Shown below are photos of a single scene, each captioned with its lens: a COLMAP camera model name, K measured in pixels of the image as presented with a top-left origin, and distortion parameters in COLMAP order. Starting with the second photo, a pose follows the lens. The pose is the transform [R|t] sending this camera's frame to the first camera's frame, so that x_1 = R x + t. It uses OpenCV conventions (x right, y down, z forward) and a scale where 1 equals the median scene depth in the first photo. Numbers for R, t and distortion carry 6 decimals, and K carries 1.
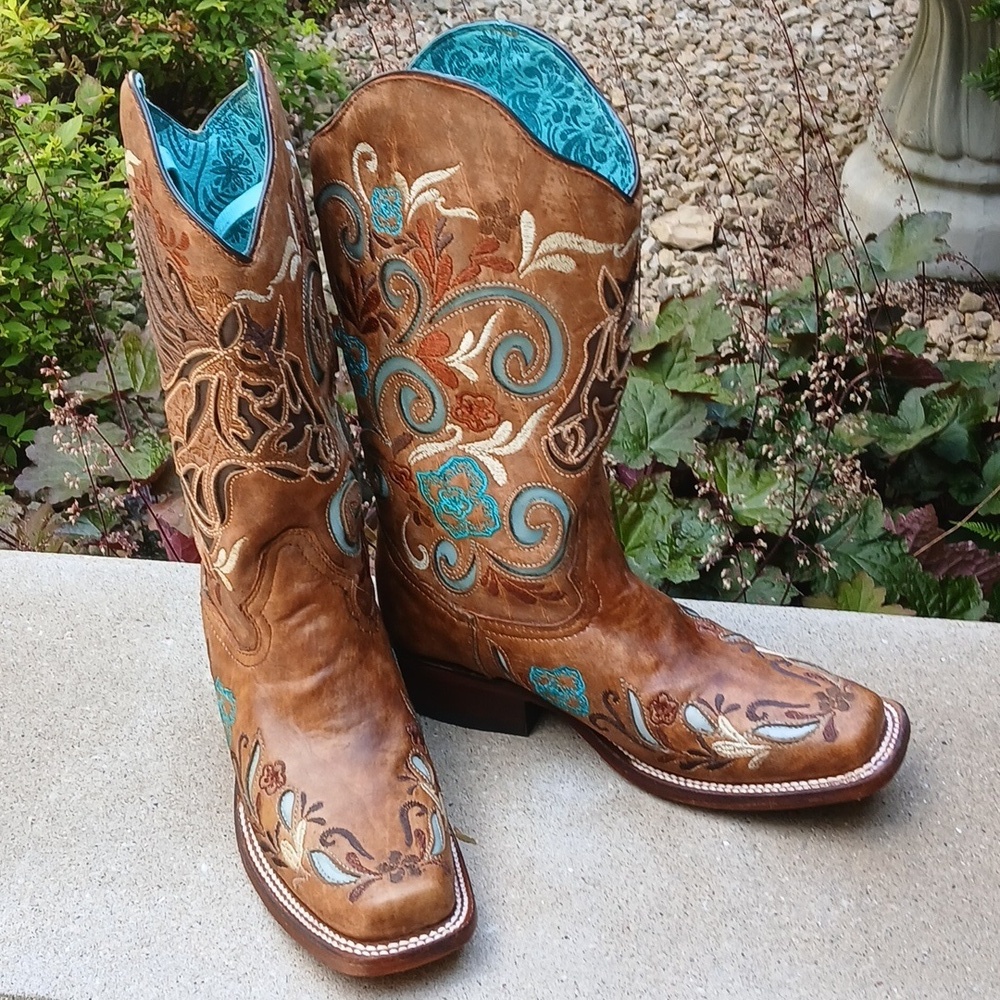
lens RADIAL K [[1633.6, 0, 500.0], [0, 1633.6, 500.0], [0, 0, 1]] dist [0.150856, -0.415290]
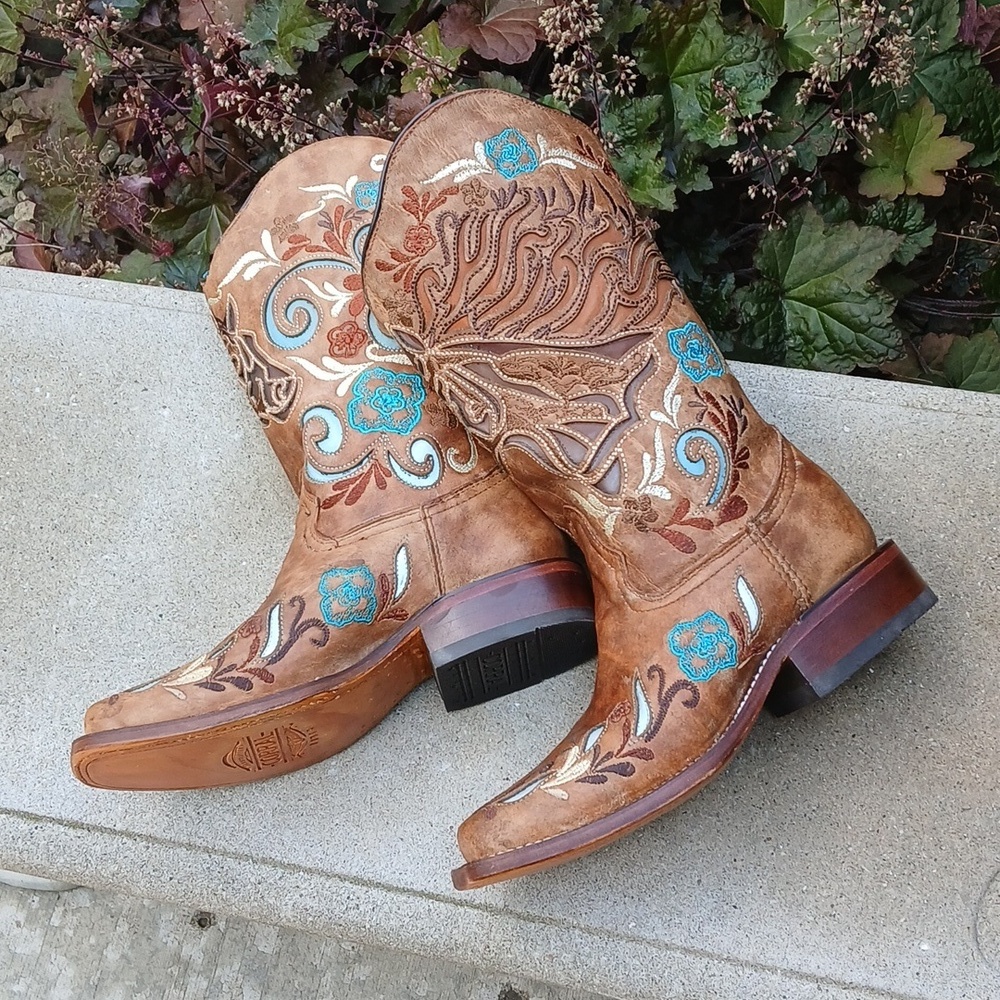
lens RADIAL K [[1633.6, 0, 500.0], [0, 1633.6, 500.0], [0, 0, 1]] dist [0.150856, -0.415290]
pose [[0.995210, 0.009253, -0.097318, 0.123139], [0.041914, 0.858970, 0.510307, -0.418974], [0.088315, -0.511942, 0.854468, 0.090571]]
